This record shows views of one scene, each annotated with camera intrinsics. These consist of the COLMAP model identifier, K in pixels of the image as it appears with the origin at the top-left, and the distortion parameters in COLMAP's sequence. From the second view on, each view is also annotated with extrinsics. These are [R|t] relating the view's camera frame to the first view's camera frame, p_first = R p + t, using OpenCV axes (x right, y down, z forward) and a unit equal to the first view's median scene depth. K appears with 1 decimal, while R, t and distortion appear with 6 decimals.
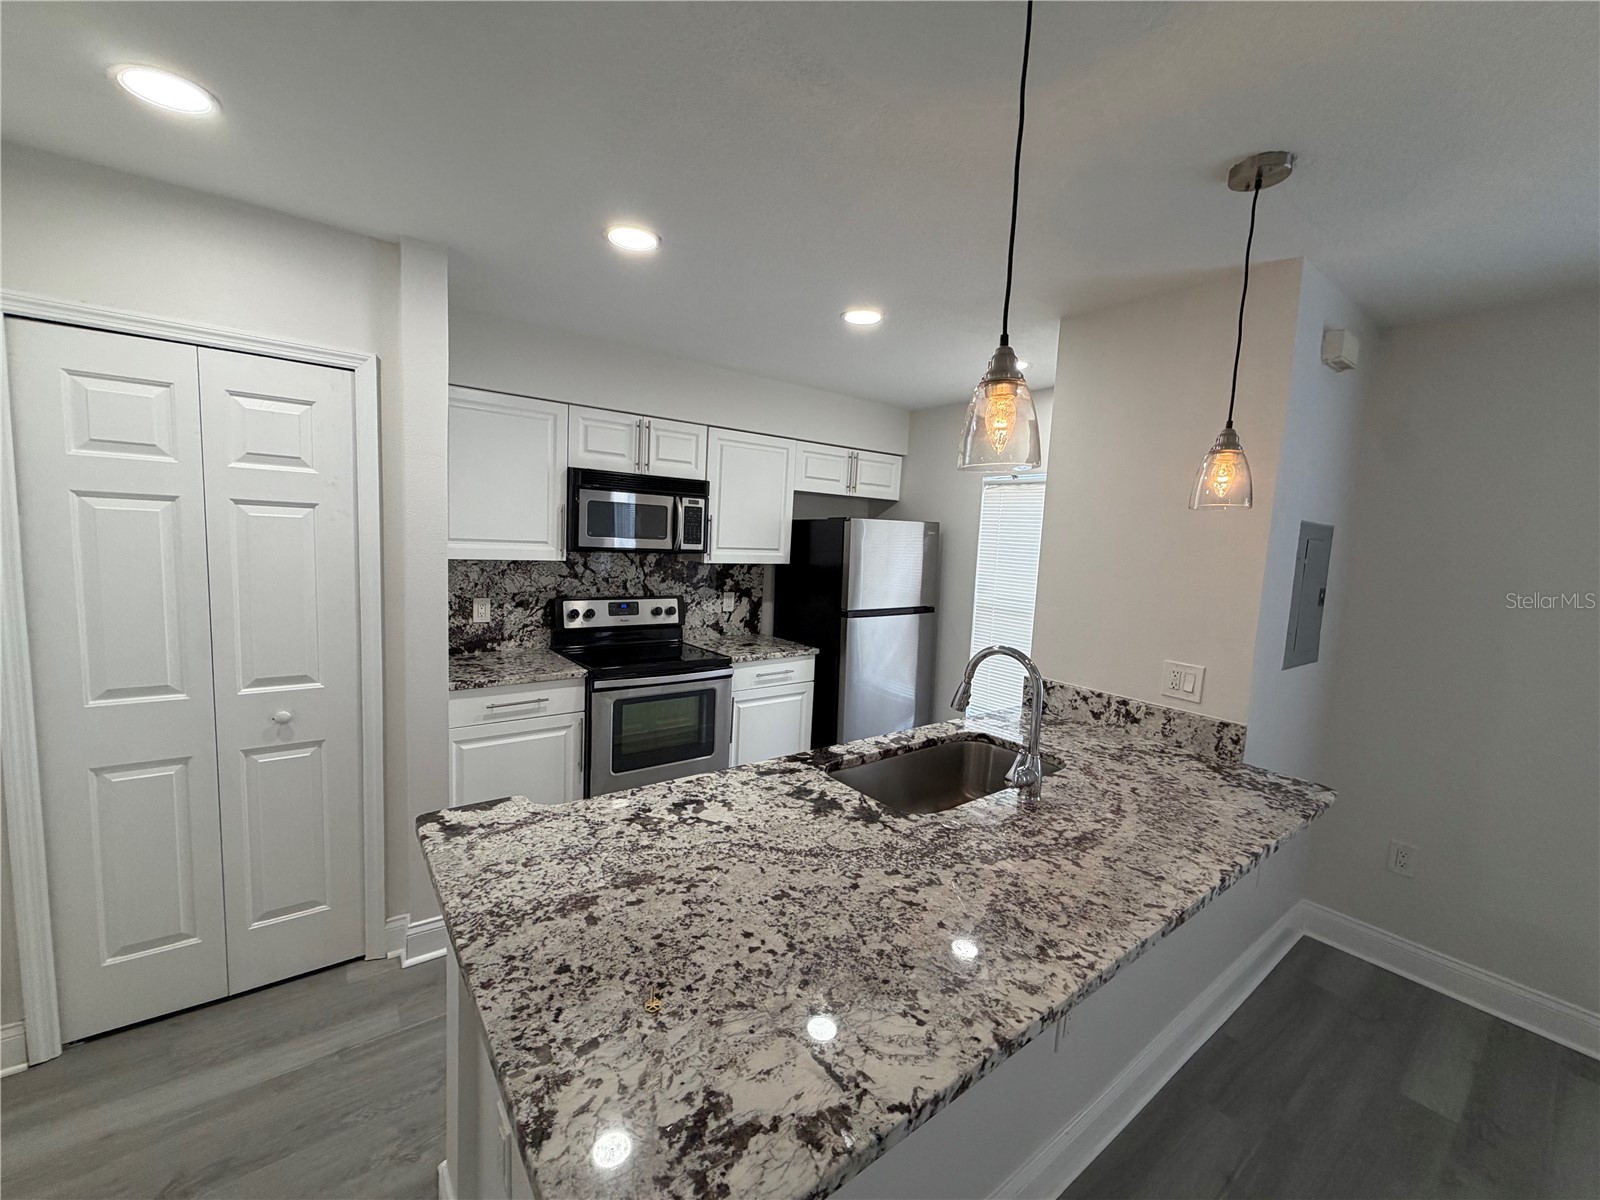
lens RADIAL K [[636.7, 0, 796.5], [0, 636.7, 599.0], [0, 0, 1]] dist [0.001952, 0.000252]
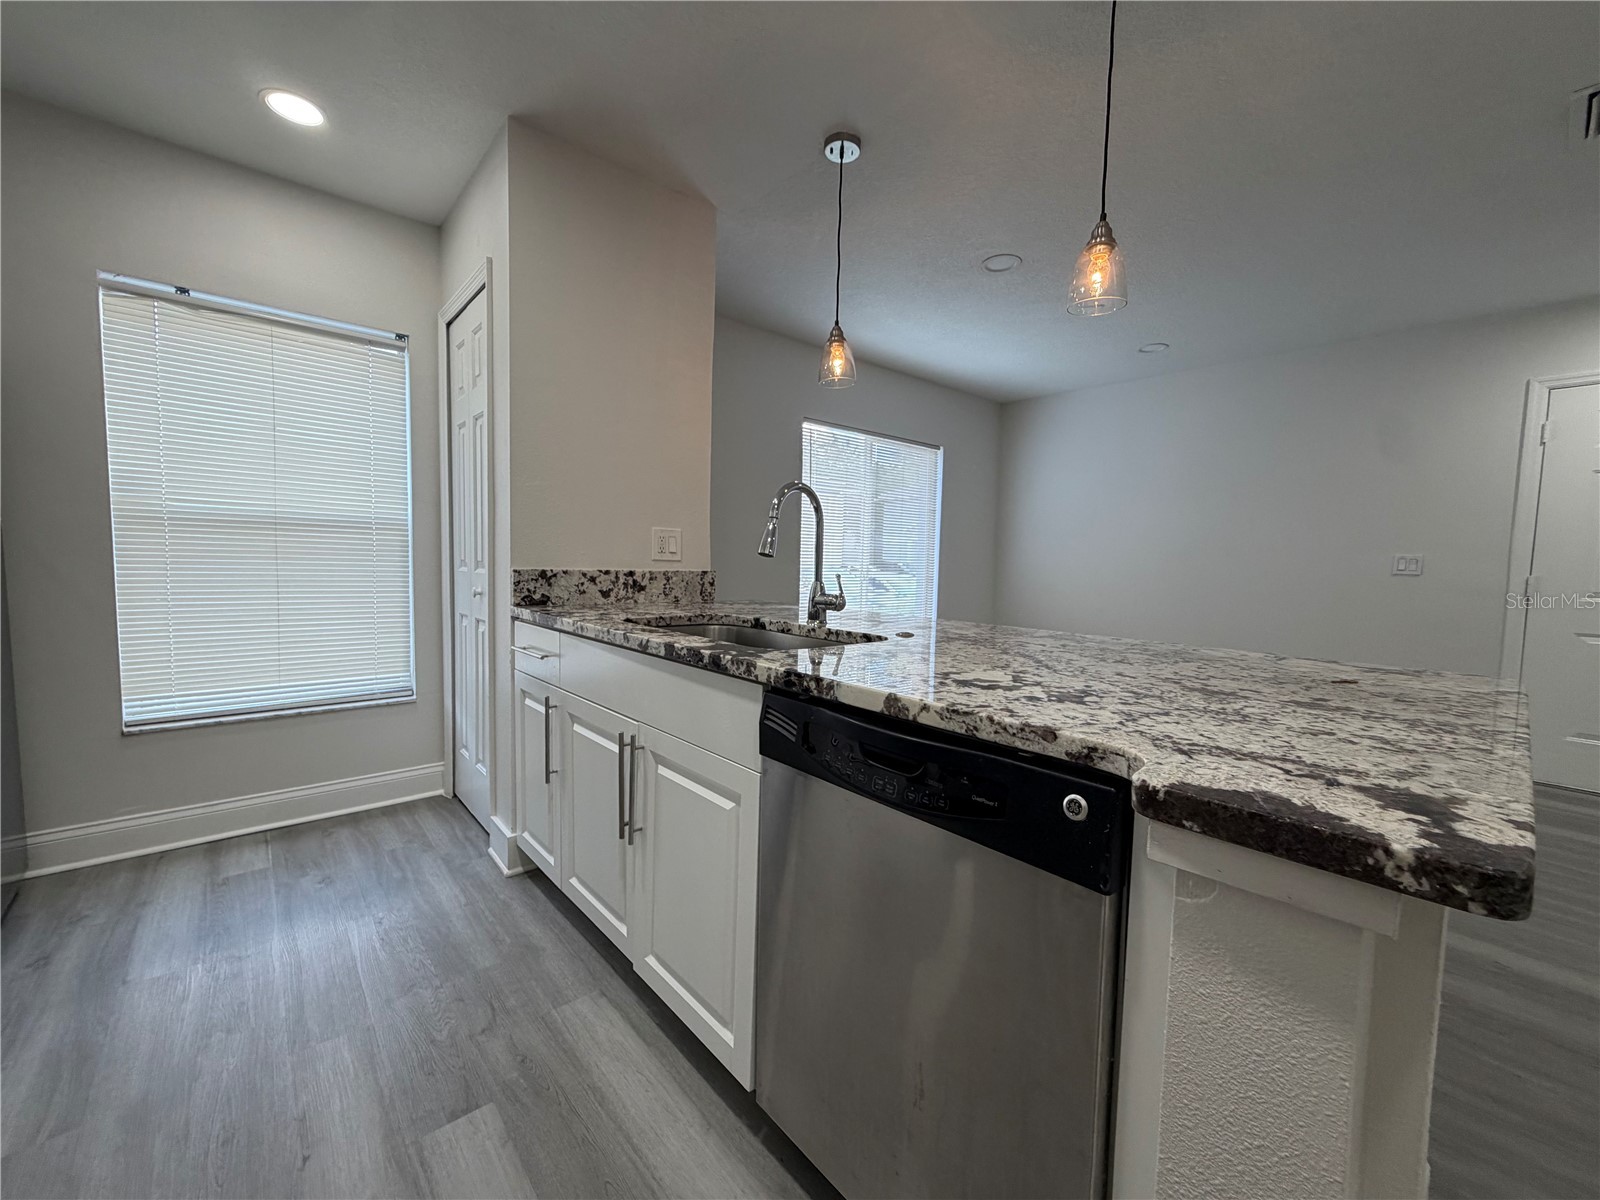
lens RADIAL K [[636.7, 0, 788.9], [0, 636.7, 599.9], [0, 0, 1]] dist [0.001952, 0.000252]
pose [[-0.063088, -0.113545, 0.991528, -0.352804], [0.074822, 0.990173, 0.118151, 0.071151], [-0.995199, 0.081642, -0.053972, 0.557939]]
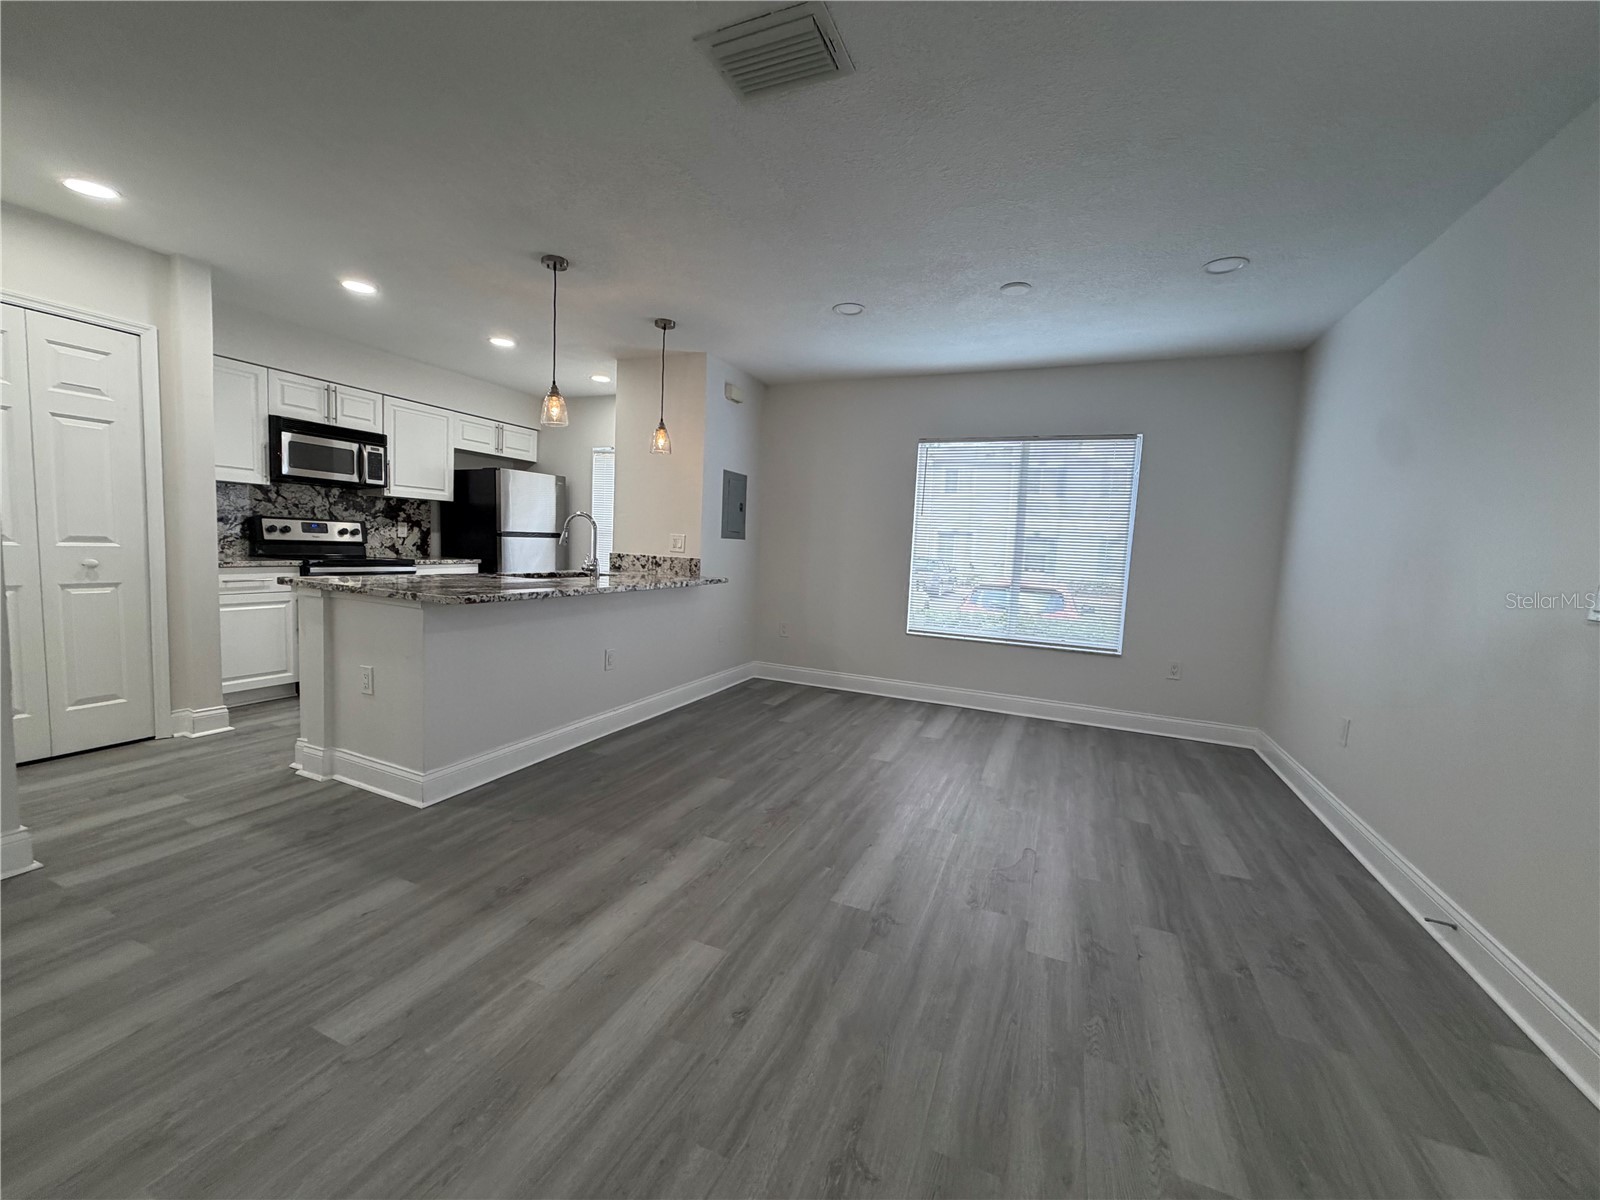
lens RADIAL K [[636.7, 0, 792.5], [0, 636.7, 604.6], [0, 0, 1]] dist [0.001952, 0.000252]
pose [[0.870544, -0.052271, 0.489307, -0.069109], [0.041339, 0.998596, 0.033130, 0.181974], [-0.490352, -0.008613, 0.871482, -0.672748]]
